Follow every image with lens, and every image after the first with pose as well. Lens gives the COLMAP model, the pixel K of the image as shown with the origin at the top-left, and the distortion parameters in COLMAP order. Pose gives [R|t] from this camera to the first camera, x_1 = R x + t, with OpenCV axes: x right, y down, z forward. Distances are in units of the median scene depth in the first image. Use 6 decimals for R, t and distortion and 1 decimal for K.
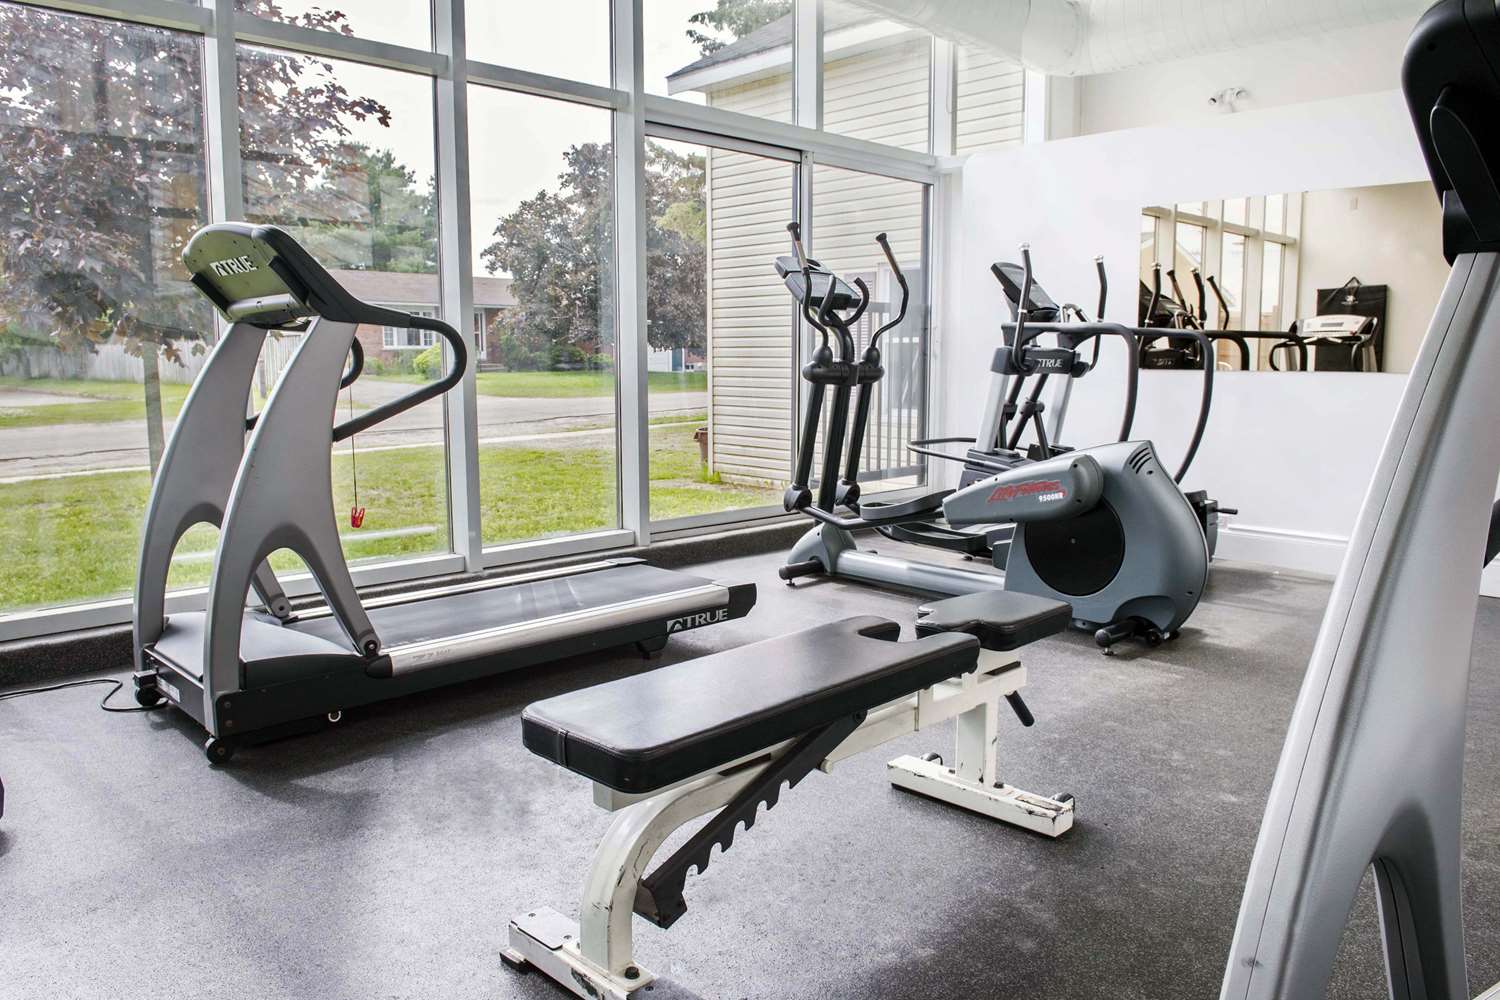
lens RADIAL K [[1091.8, 0, 750.0], [0, 1091.8, 500.0], [0, 0, 1]] dist [-0.005834, -0.001901]
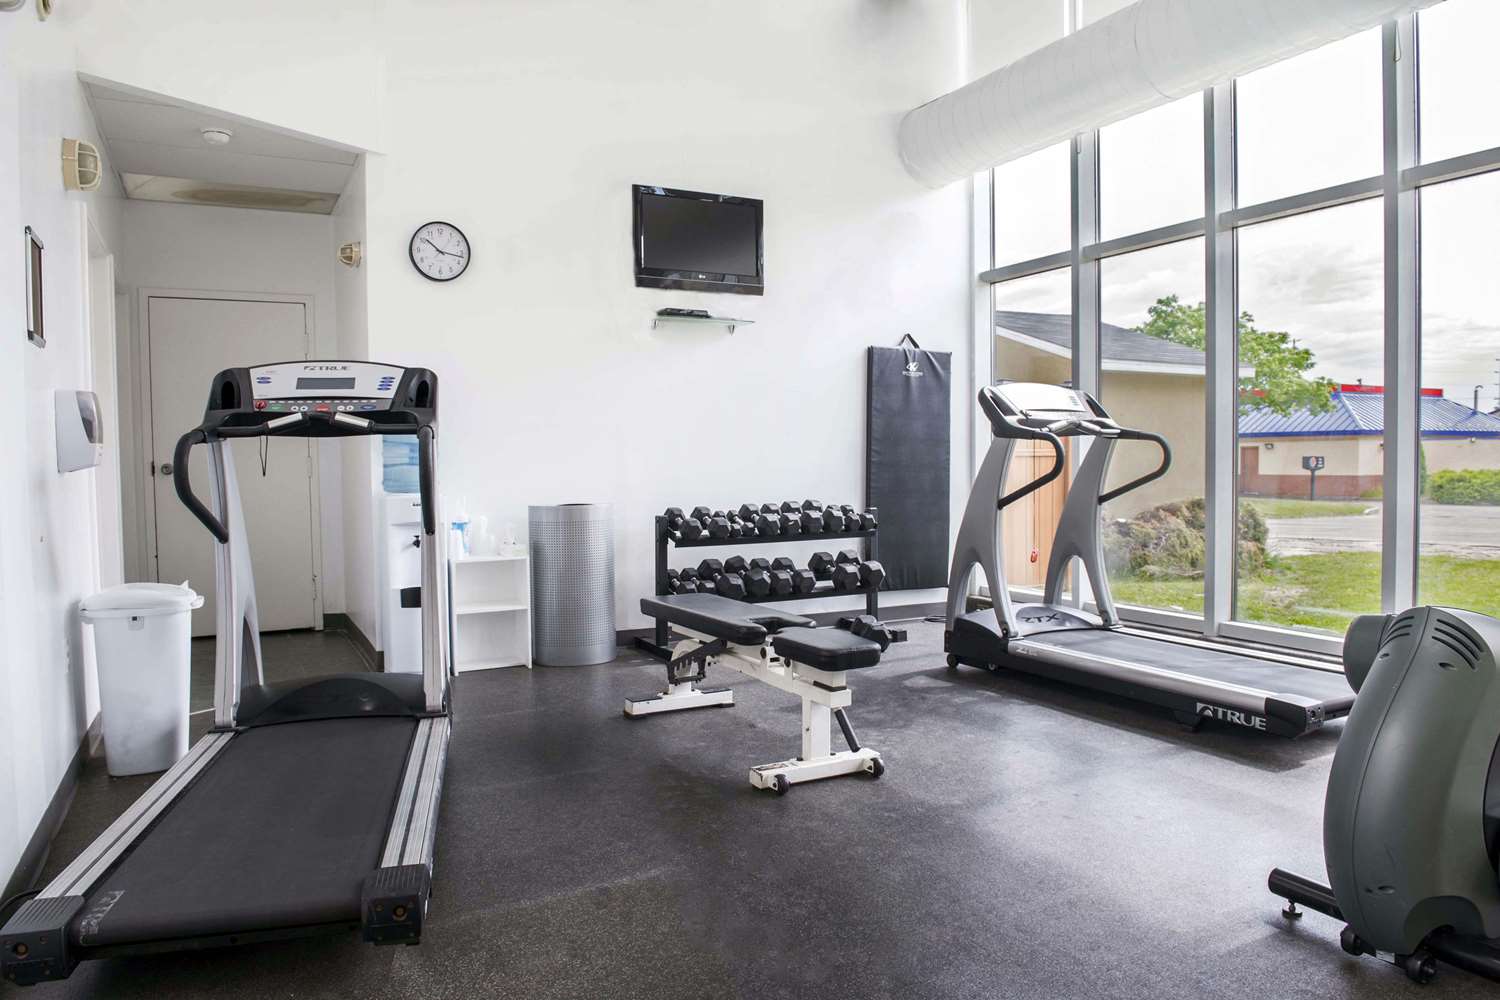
lens RADIAL K [[1091.8, 0, 750.0], [0, 1091.8, 500.0], [0, 0, 1]] dist [-0.005834, -0.001901]
pose [[-0.284961, 0.042697, -0.957588, 1.291942], [-0.118450, 0.989782, 0.079382, -0.142313], [0.951192, 0.136047, -0.276992, 1.050529]]
